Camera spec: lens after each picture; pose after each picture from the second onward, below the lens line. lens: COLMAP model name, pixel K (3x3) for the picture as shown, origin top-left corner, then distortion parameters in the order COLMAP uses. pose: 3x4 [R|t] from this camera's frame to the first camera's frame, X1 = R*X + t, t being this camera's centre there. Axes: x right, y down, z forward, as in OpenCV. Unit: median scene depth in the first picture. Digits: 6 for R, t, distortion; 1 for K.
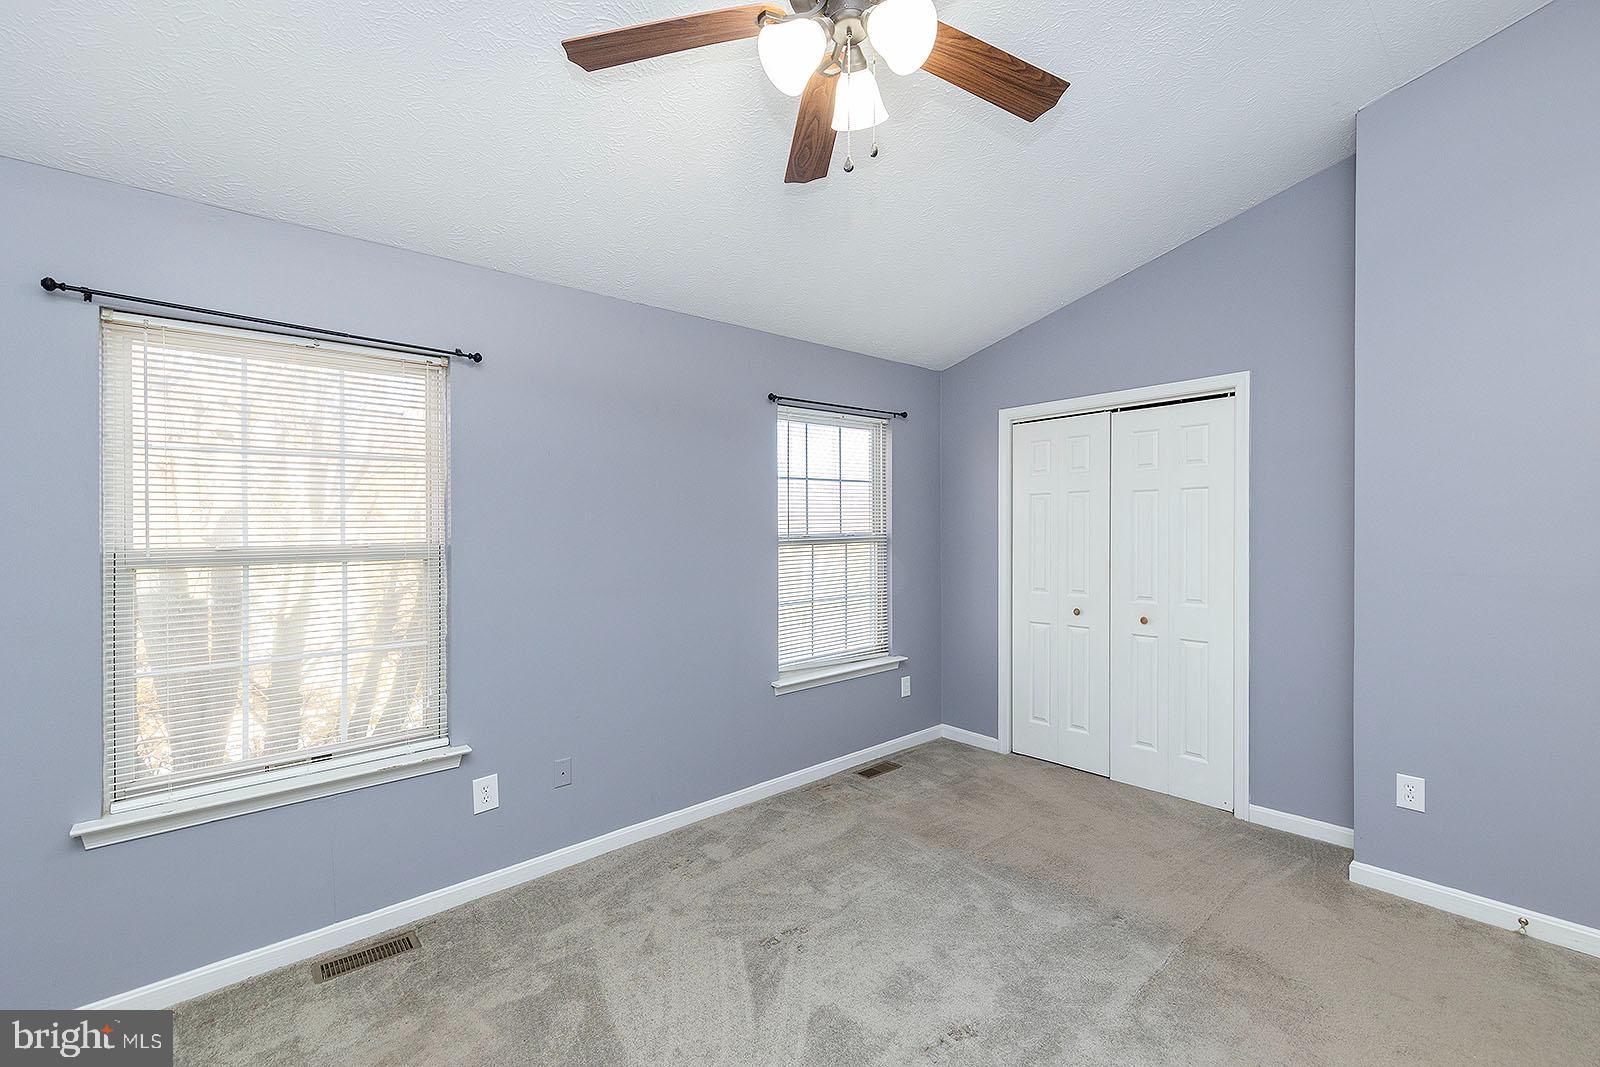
lens RADIAL K [[683.9, 0, 806.0], [0, 683.9, 525.8], [0, 0, 1]] dist [0.005365, -0.000458]
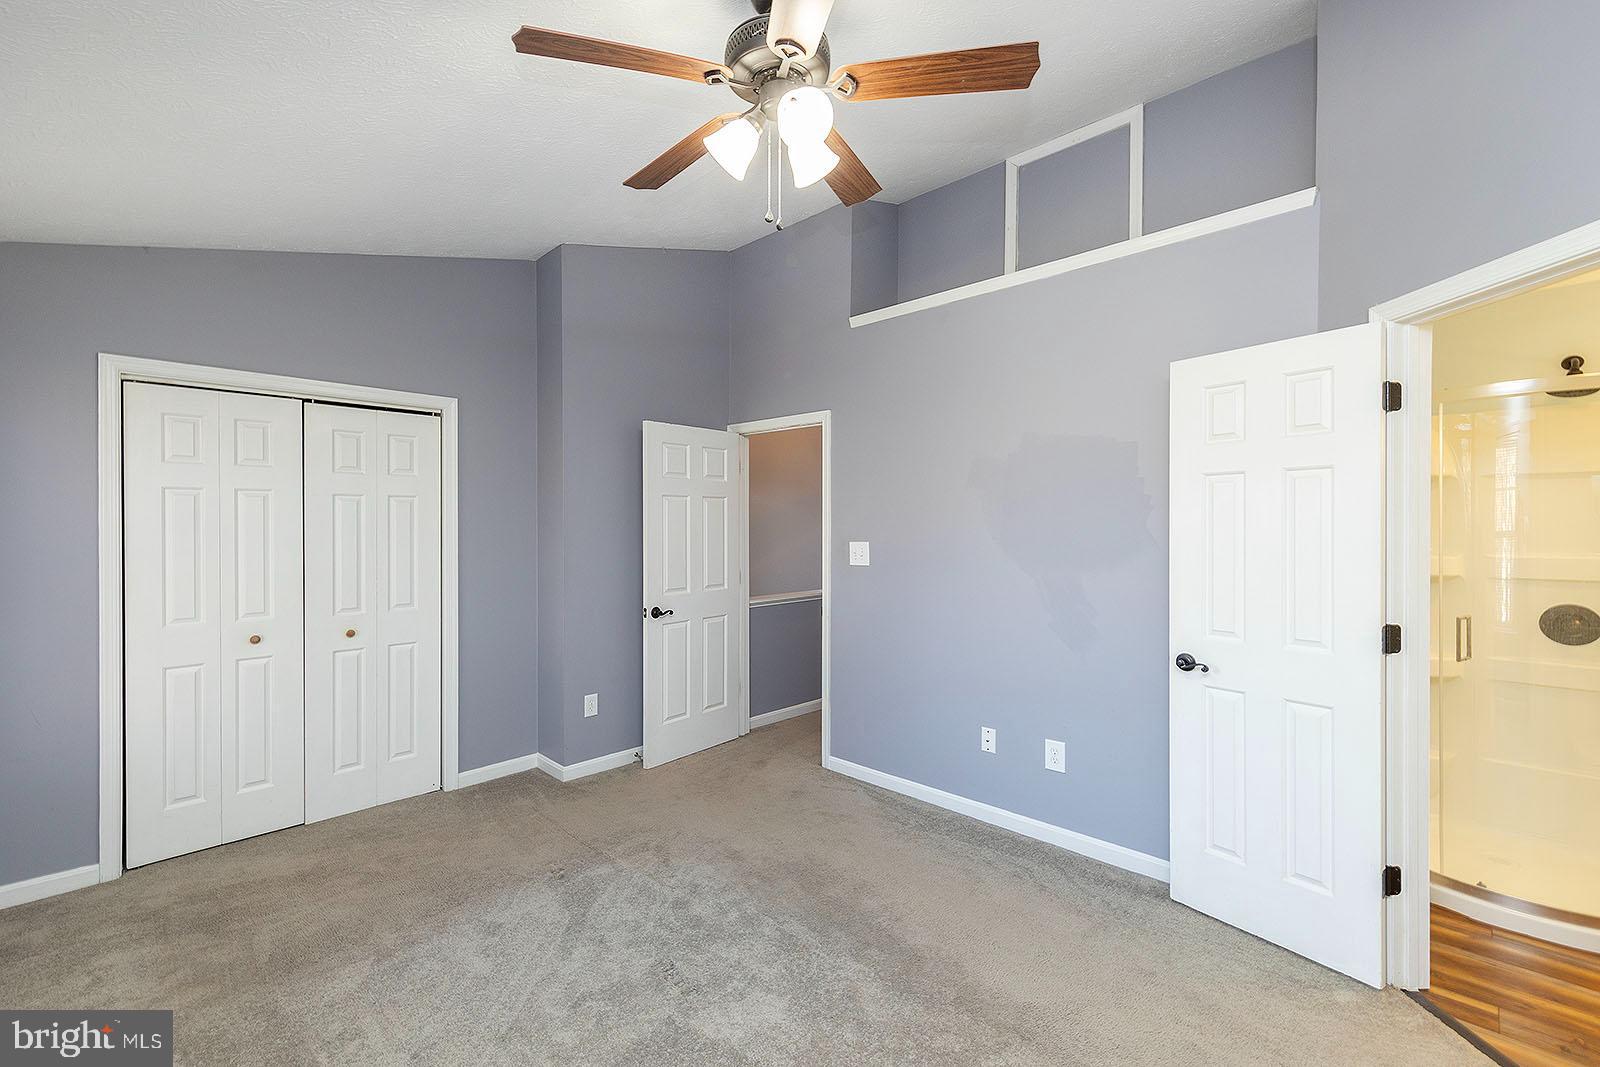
lens RADIAL K [[683.9, 0, 806.0], [0, 683.9, 525.8], [0, 0, 1]] dist [0.005365, -0.000458]
pose [[-0.085554, 0.015683, 0.996210, -0.530989], [0.001267, 0.999877, -0.015632, 0.007191], [-0.996333, -0.000075, -0.085564, 0.490359]]
